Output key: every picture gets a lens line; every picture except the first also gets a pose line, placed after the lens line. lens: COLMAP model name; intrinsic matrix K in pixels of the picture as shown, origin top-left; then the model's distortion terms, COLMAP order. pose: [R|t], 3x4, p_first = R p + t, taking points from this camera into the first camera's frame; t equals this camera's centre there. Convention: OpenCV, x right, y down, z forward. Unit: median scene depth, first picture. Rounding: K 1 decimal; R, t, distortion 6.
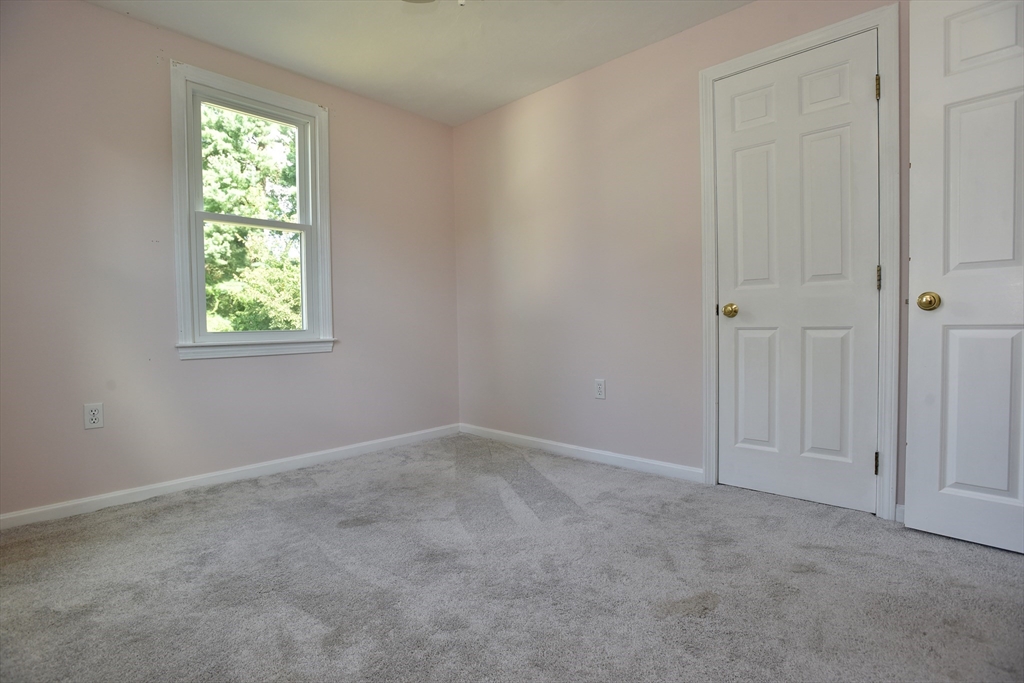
lens RADIAL K [[502.9, 0, 512.0], [0, 502.9, 341.5], [0, 0, 1]] dist [-0.068897, 0.030647]
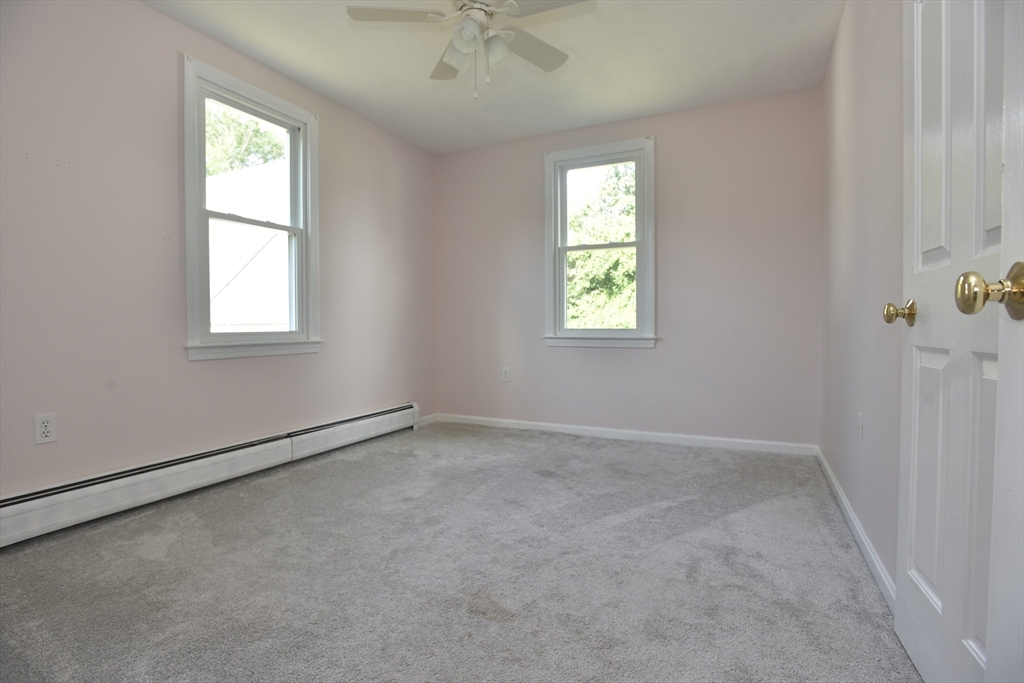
lens RADIAL K [[502.9, 0, 512.0], [0, 502.9, 341.5], [0, 0, 1]] dist [-0.068897, 0.030647]
pose [[0.285424, 0.051005, -0.957043, 0.811659], [-0.030530, 0.998560, 0.044112, -0.044461], [0.957915, 0.016628, 0.286570, 0.440742]]
